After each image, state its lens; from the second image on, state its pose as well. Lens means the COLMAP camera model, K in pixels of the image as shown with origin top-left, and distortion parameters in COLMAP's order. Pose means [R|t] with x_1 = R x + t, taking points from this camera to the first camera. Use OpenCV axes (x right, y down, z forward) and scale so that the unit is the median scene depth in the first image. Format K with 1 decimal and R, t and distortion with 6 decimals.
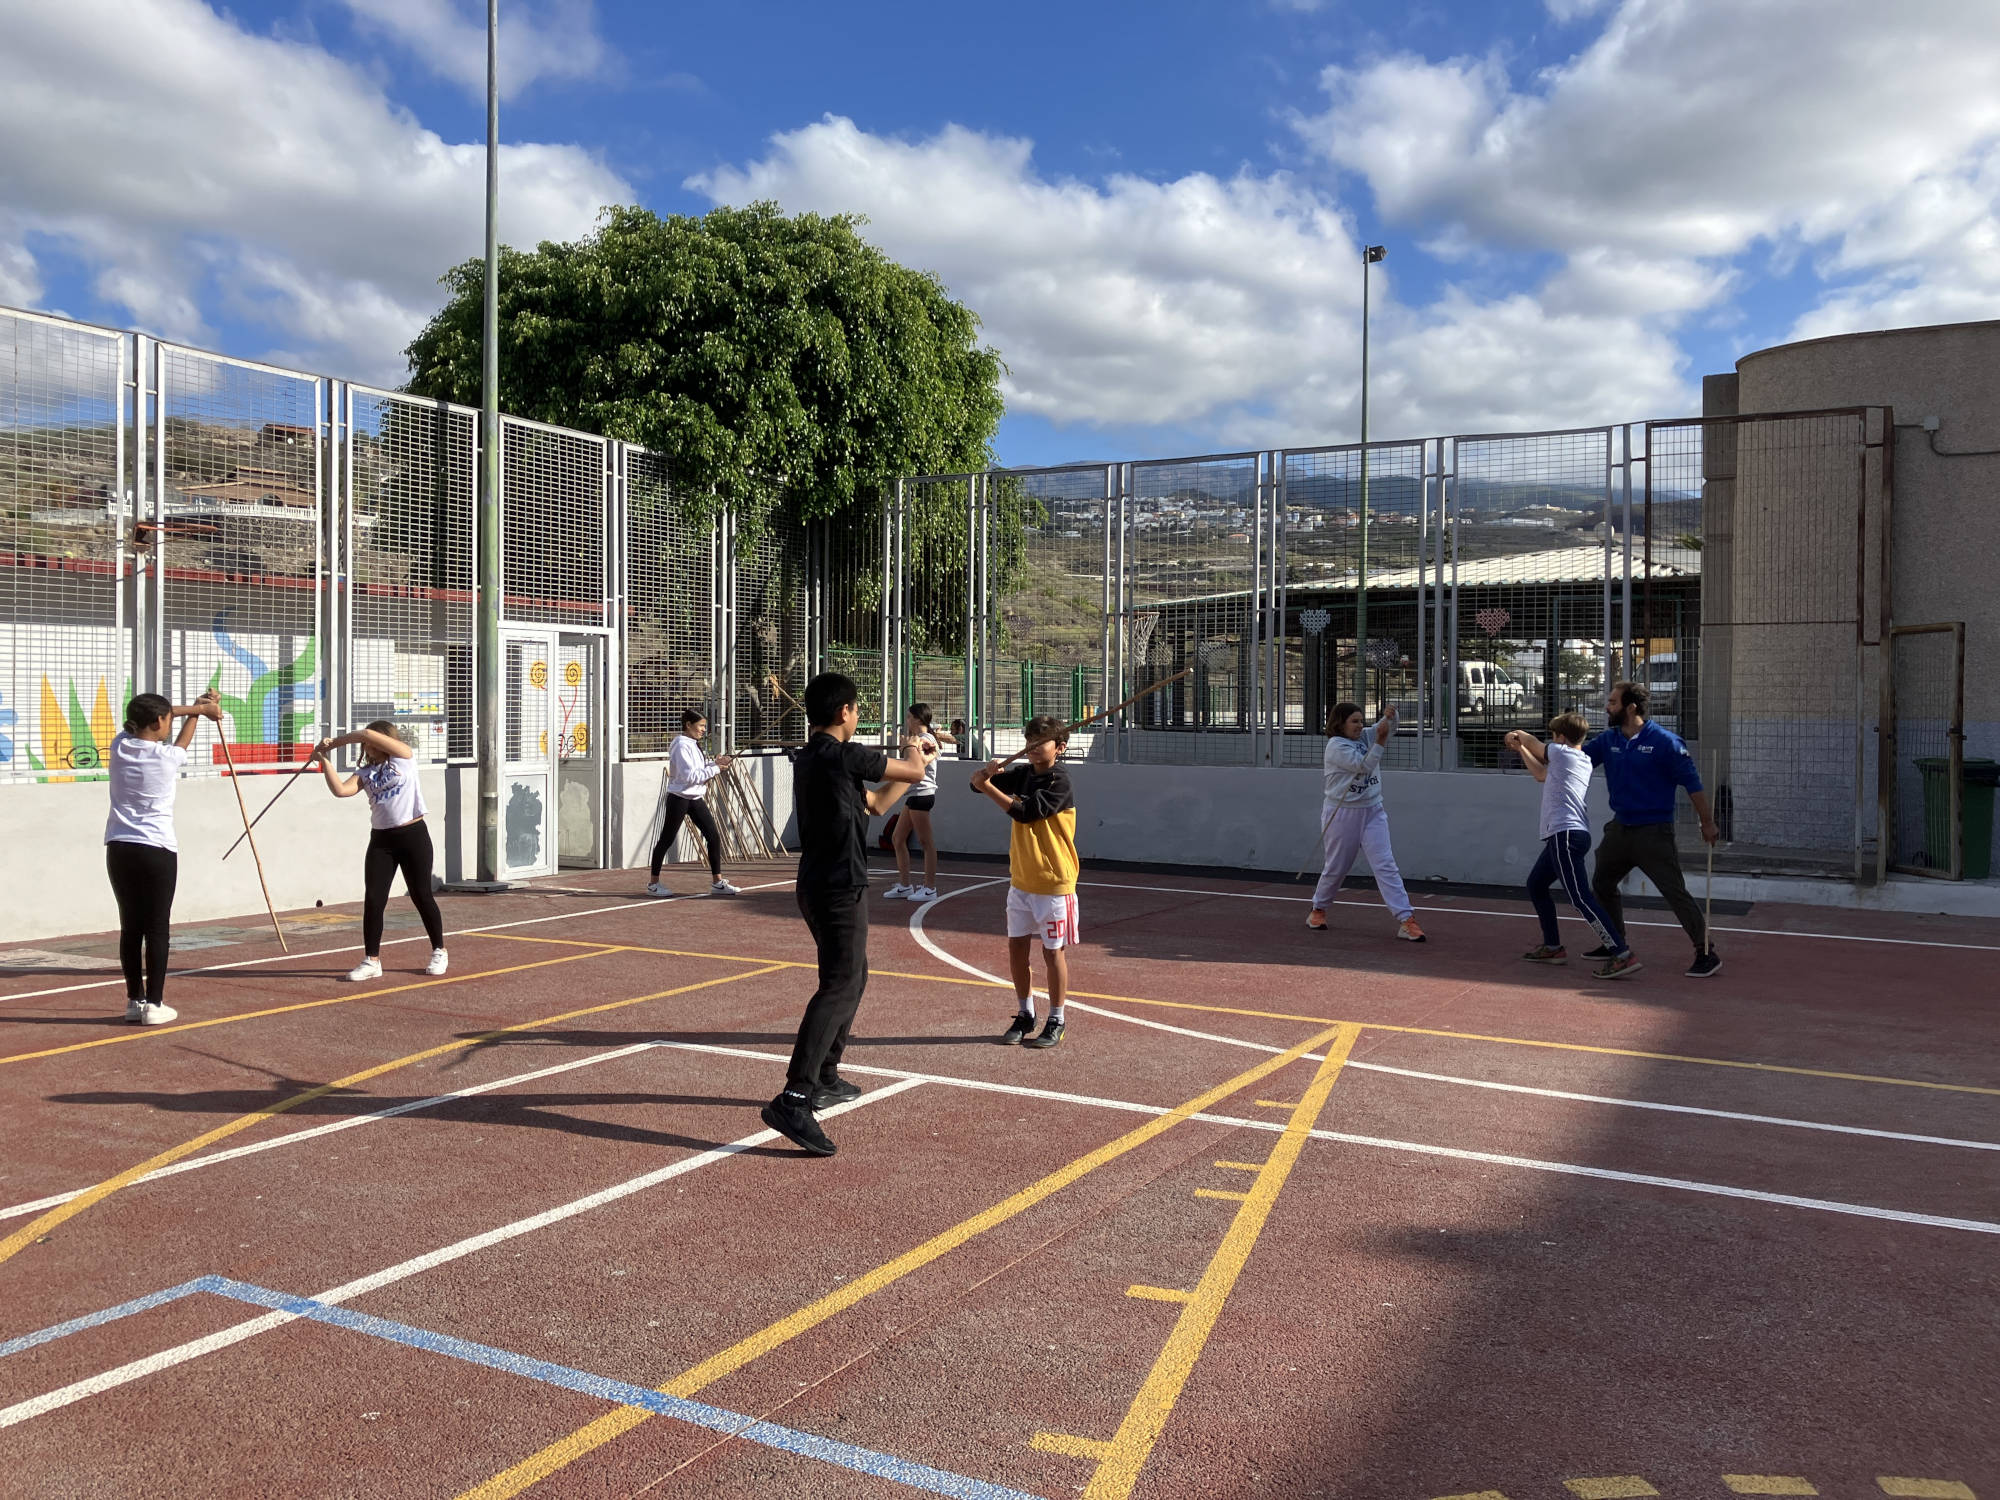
lens RADIAL K [[1632.2, 0, 990.5], [0, 1632.2, 741.5], [0, 0, 1]] dist [0.043640, -0.046720]
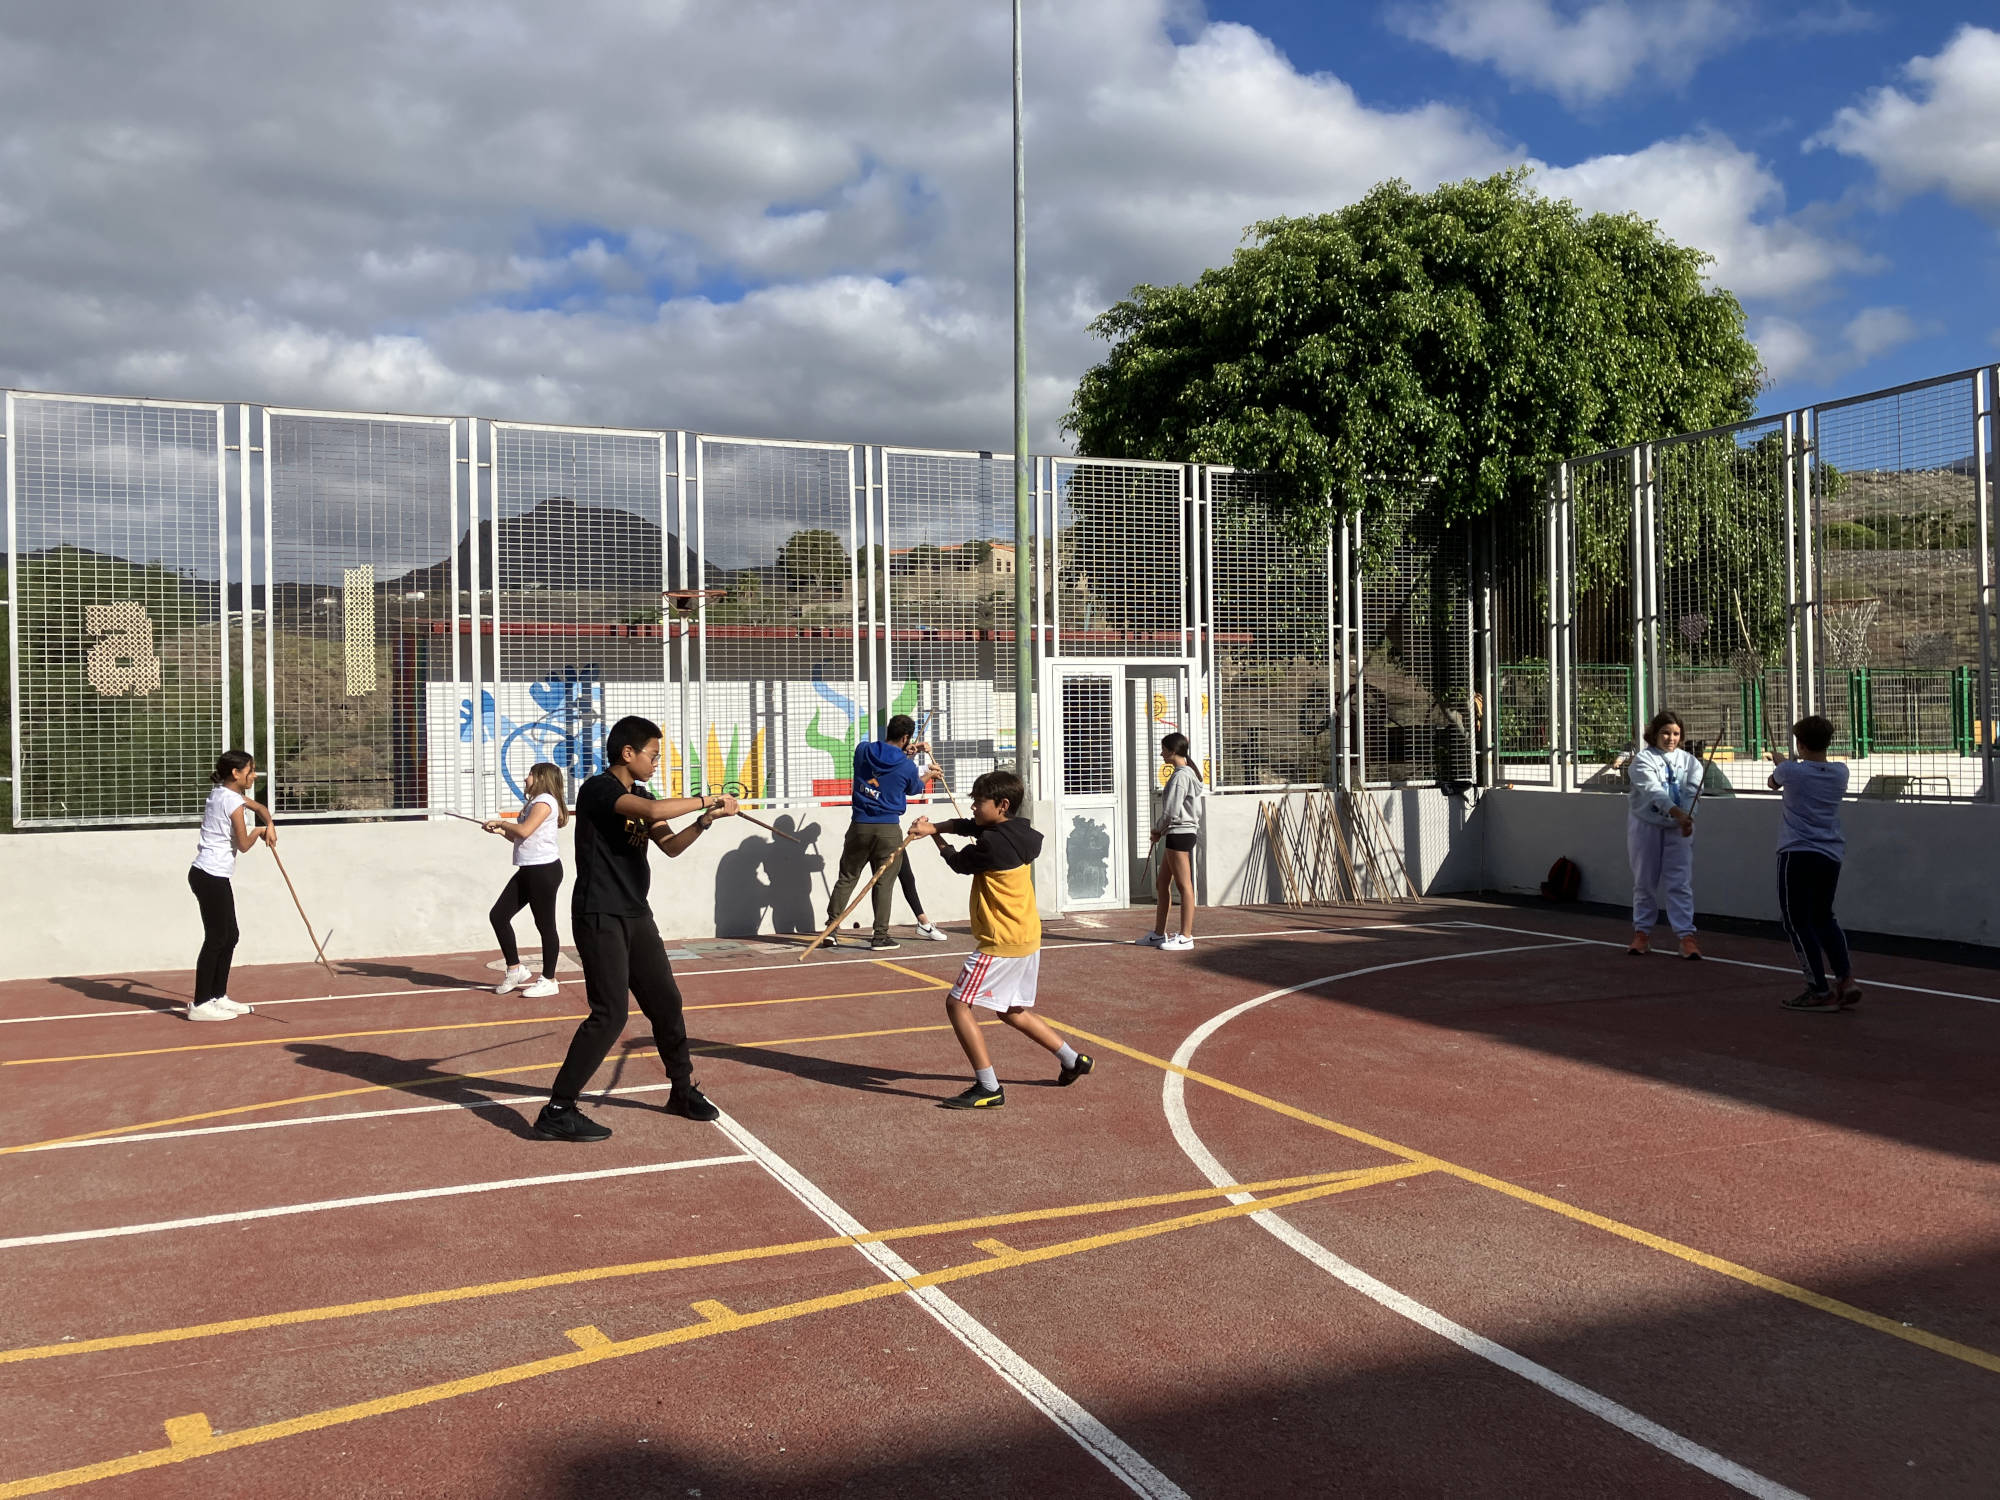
lens RADIAL K [[1632.2, 0, 989.8], [0, 1632.2, 750.0], [0, 0, 1]] dist [0.043640, -0.046720]
pose [[0.787372, -0.018829, -0.616191, 0.259689], [0.010273, 0.999795, -0.017425, 0.001197], [0.616393, 0.007390, 0.787404, 0.156775]]
